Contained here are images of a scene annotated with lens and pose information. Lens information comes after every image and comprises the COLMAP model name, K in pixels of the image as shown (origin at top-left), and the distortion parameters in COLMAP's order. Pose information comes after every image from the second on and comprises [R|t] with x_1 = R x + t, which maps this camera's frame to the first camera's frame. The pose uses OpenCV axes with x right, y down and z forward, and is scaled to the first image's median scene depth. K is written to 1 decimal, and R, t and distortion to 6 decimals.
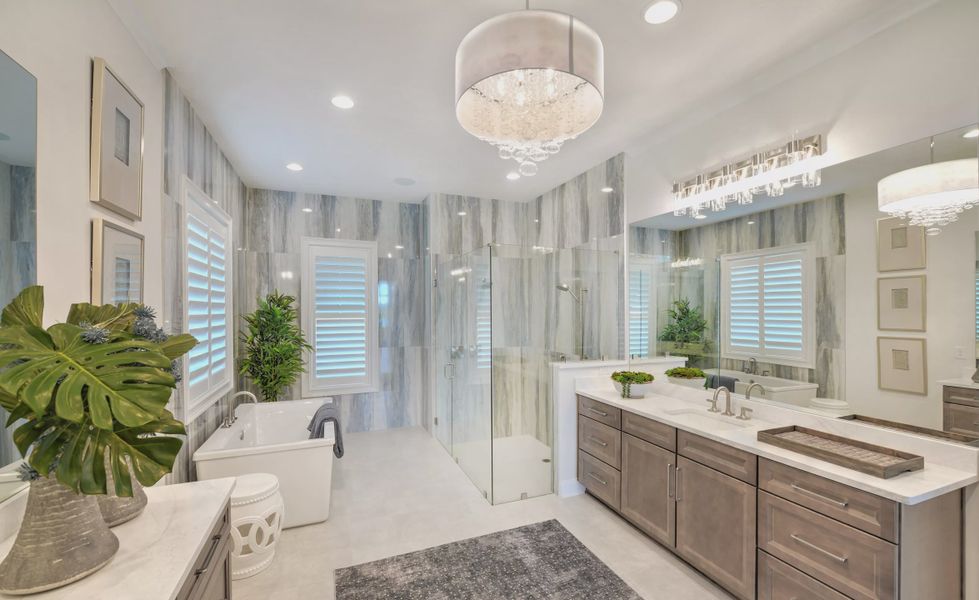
lens RADIAL K [[400.2, 0, 488.2], [0, 400.2, 292.7], [0, 0, 1]] dist [-0.000245, 0.000036]
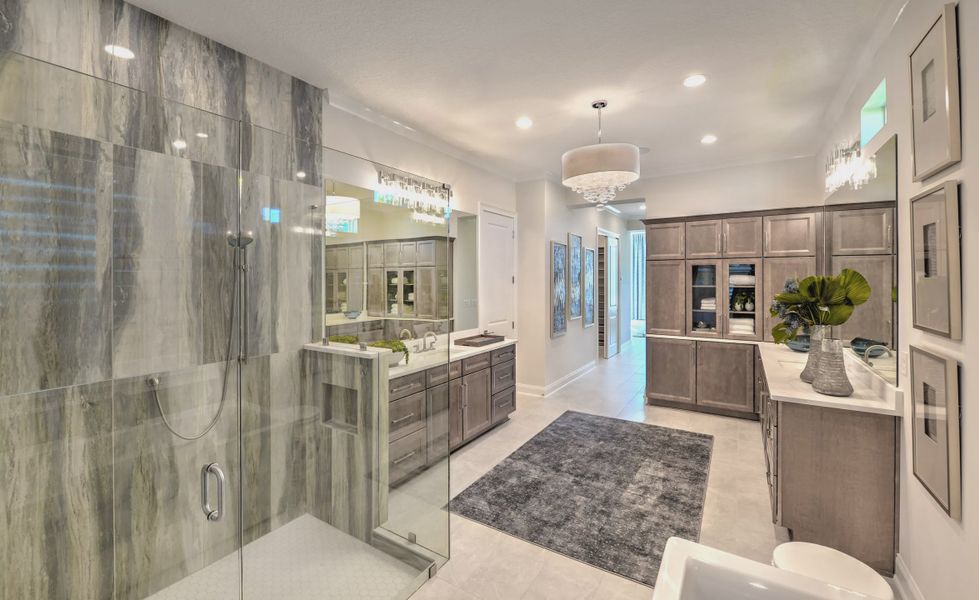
lens RADIAL K [[400.2, 0, 488.2], [0, 400.2, 292.7], [0, 0, 1]] dist [-0.000245, 0.000036]
pose [[-0.573685, -0.016987, 0.818900, -0.454208], [-0.028715, 0.999587, 0.000619, 0.049162], [-0.818573, -0.023160, -0.573936, 1.010313]]
